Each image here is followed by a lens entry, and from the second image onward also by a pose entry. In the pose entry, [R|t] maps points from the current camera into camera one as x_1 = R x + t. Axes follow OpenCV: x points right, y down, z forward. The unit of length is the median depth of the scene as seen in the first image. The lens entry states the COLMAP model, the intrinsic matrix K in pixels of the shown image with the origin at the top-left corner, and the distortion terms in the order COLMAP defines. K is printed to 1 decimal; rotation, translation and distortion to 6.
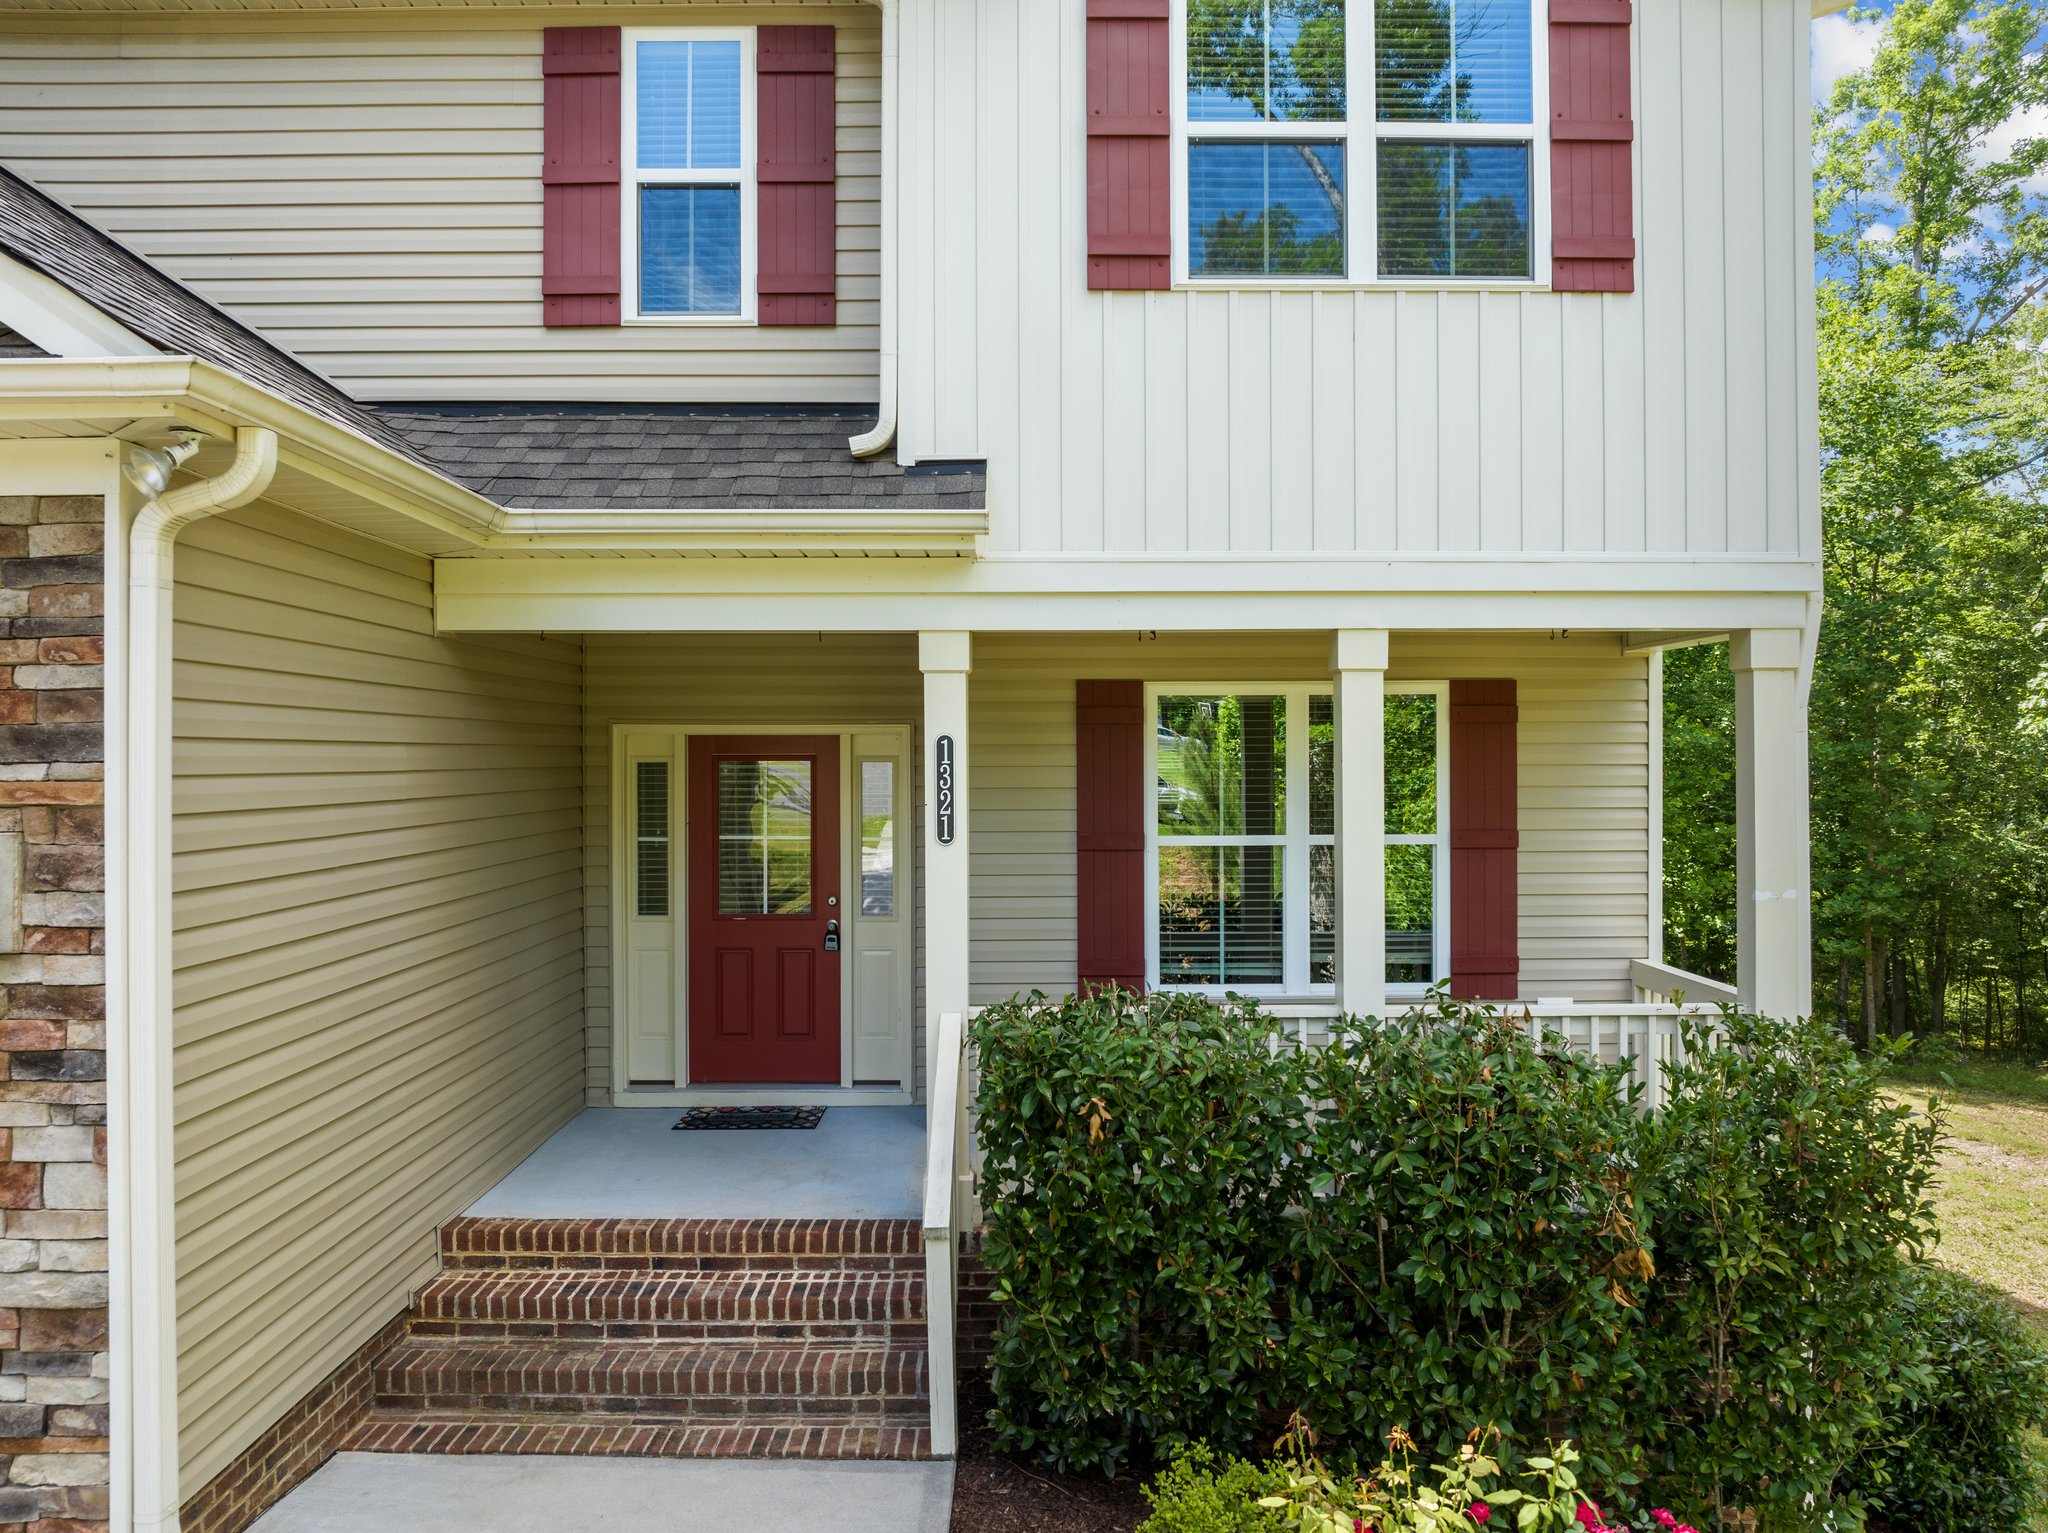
lens RADIAL K [[1429.6, 0, 1056.6], [0, 1429.6, 767.9], [0, 0, 1]] dist [-0.037579, 0.000500]
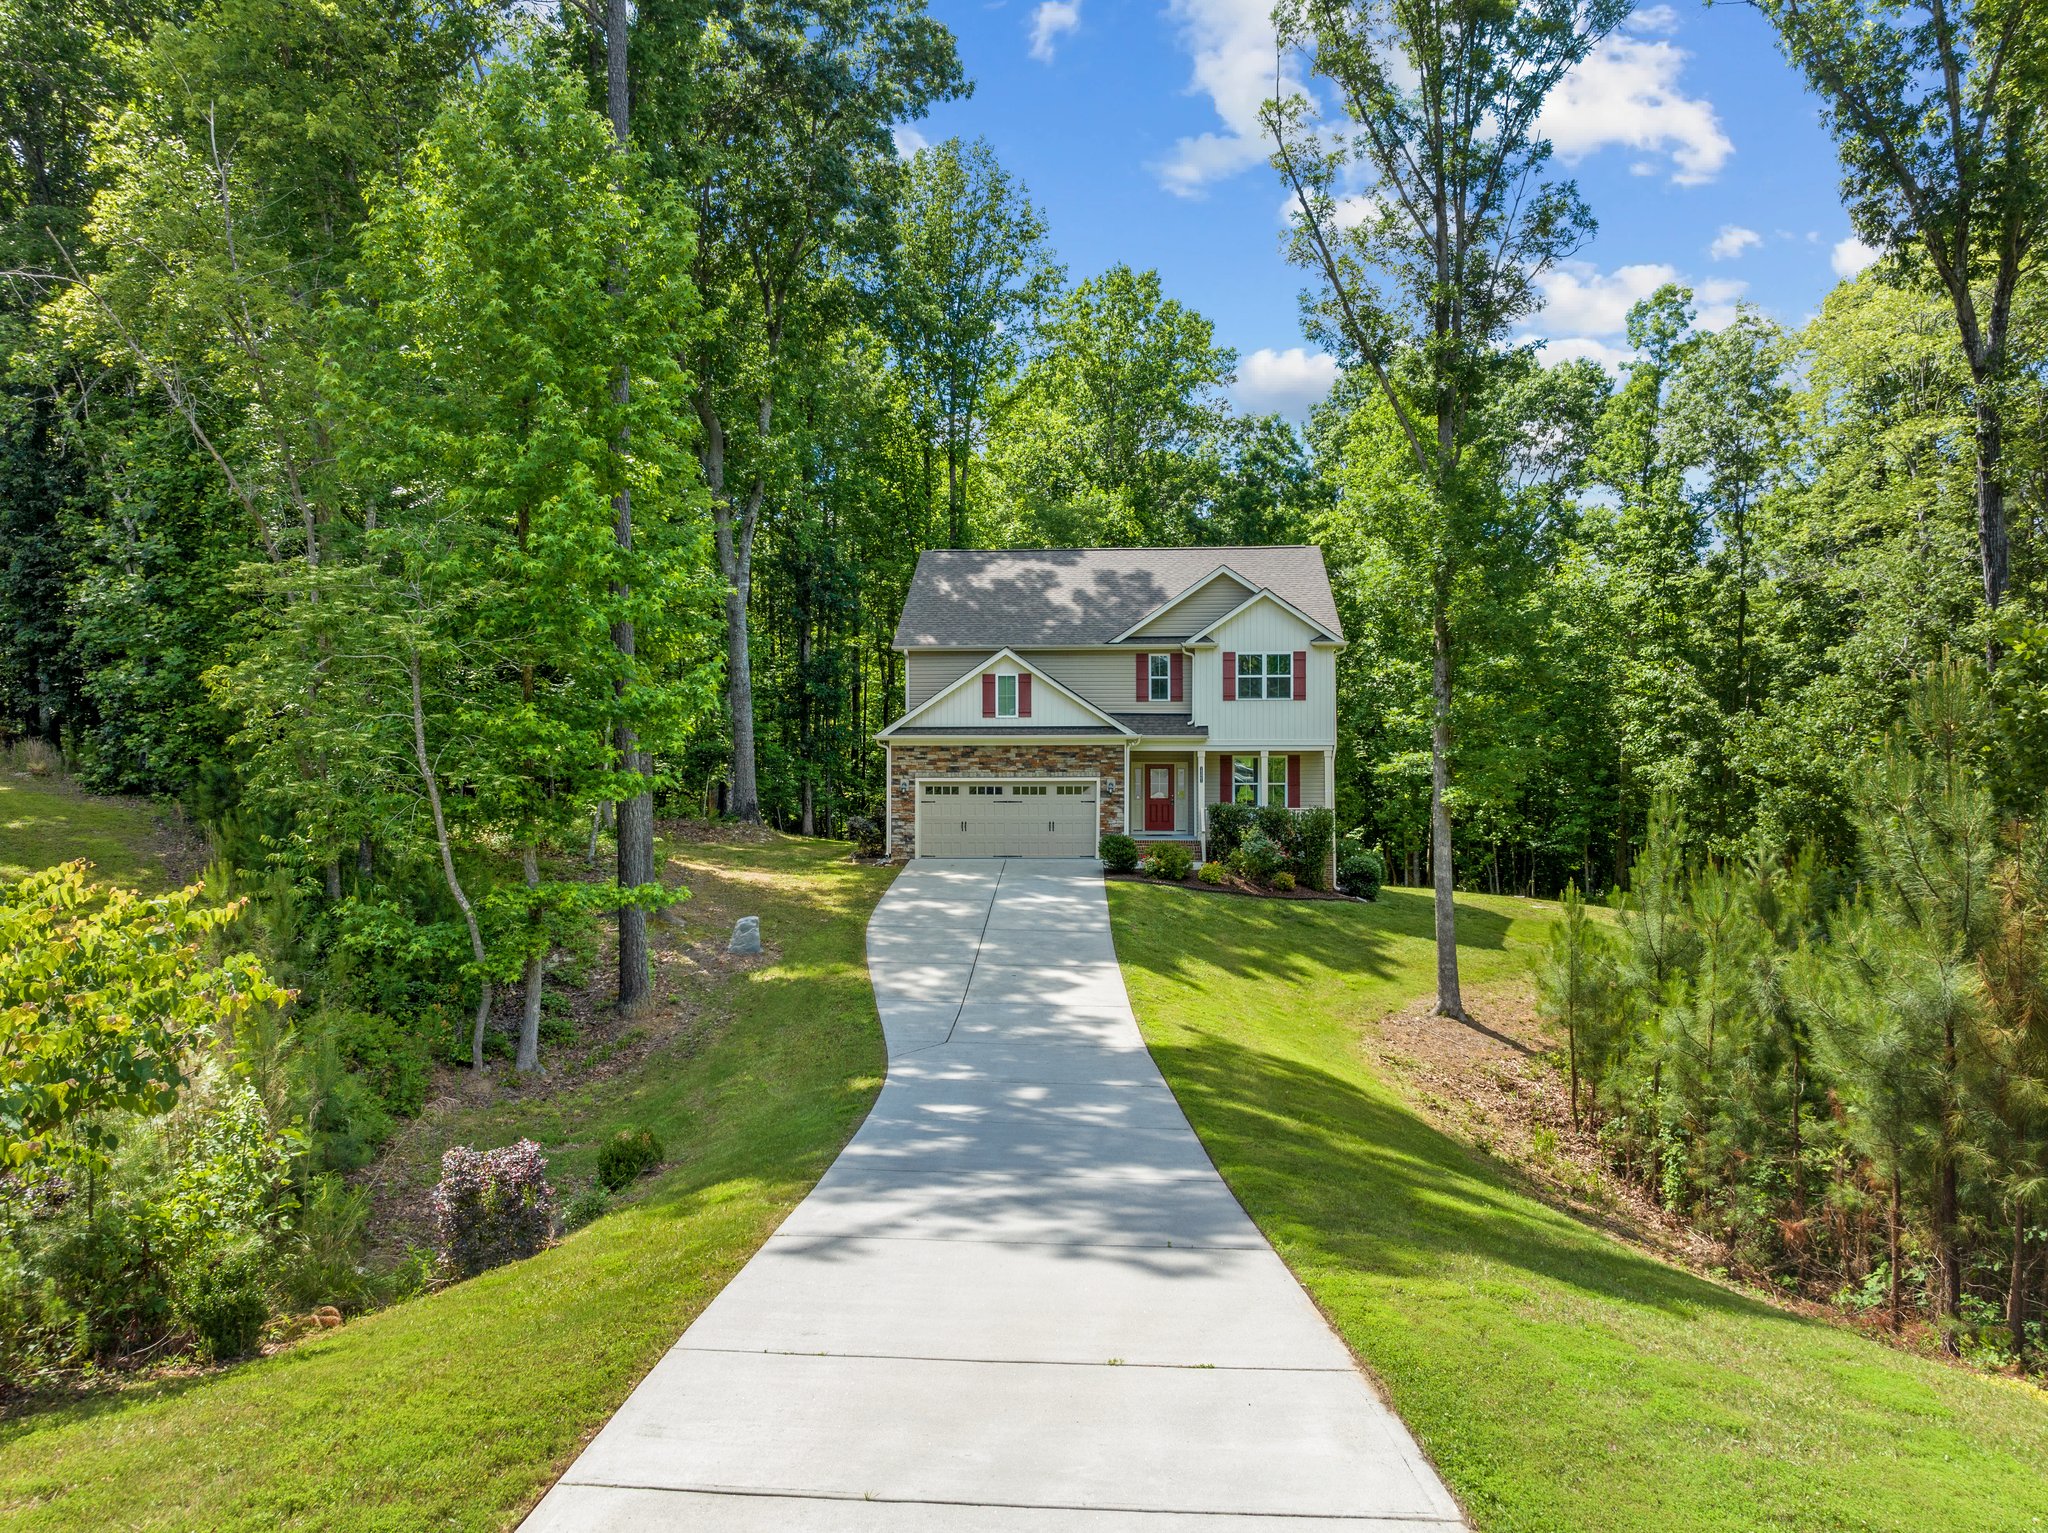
lens RADIAL K [[1429.6, 0, 1025.6], [0, 1429.6, 758.1], [0, 0, 1]] dist [-0.037579, 0.000500]
pose [[0.995169, 0.003846, -0.098096, -0.241873], [-0.003271, 0.999977, 0.006023, -0.100851], [0.098117, -0.005673, 0.995159, -5.769821]]
